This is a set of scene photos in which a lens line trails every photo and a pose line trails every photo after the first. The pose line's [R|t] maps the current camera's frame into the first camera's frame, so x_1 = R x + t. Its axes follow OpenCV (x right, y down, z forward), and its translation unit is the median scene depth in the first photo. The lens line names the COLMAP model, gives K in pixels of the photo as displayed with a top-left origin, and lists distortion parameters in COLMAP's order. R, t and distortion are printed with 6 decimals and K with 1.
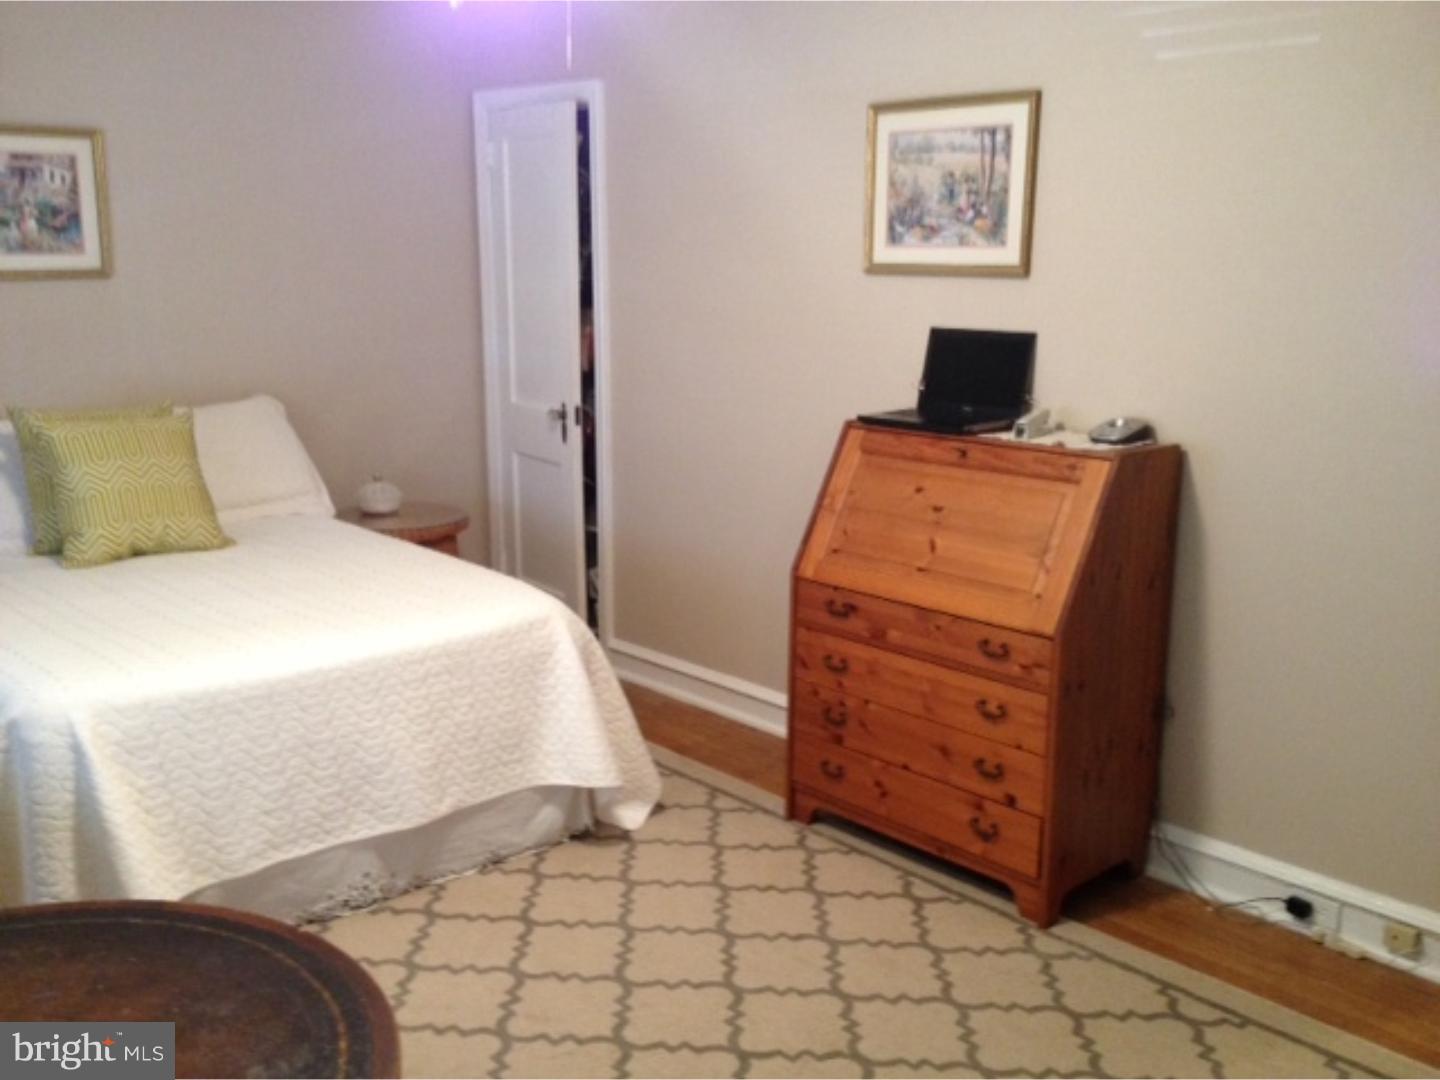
lens RADIAL K [[1374.3, 0, 729.6], [0, 1374.3, 536.3], [0, 0, 1]] dist [0.169800, -0.319082]
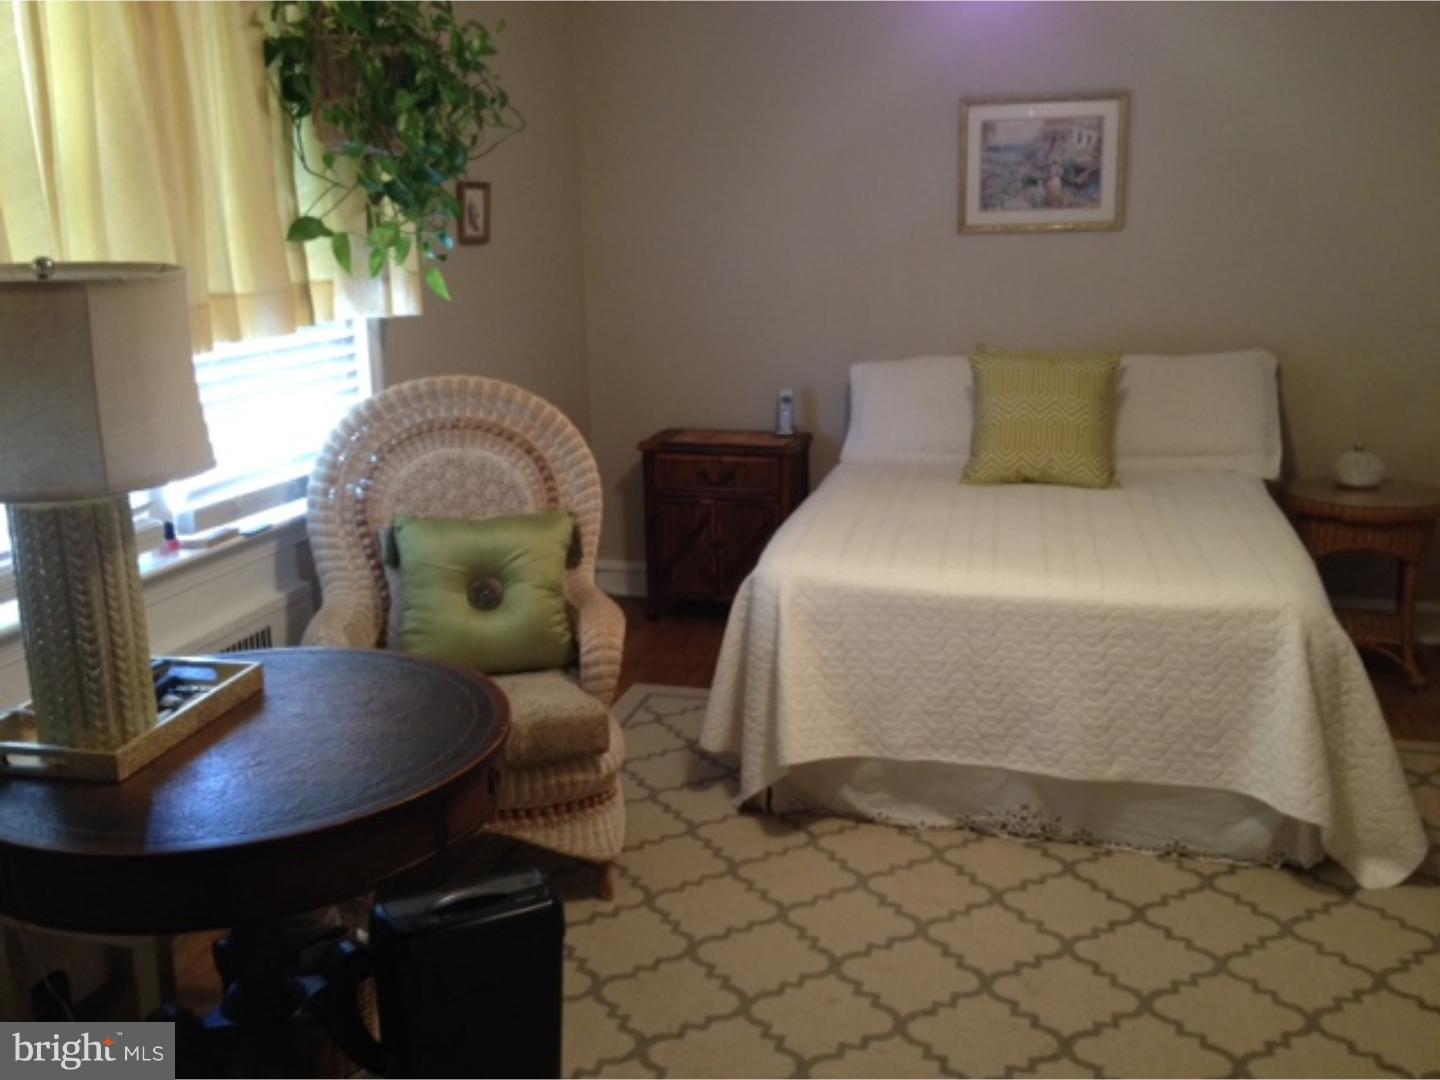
lens RADIAL K [[1374.3, 0, 729.6], [0, 1374.3, 536.3], [0, 0, 1]] dist [0.169800, -0.319082]
pose [[0.557698, 0.178106, -0.810710, 0.390491], [-0.153565, 0.981986, 0.110094, -0.032855], [0.815715, 0.063098, 0.575003, 0.199739]]
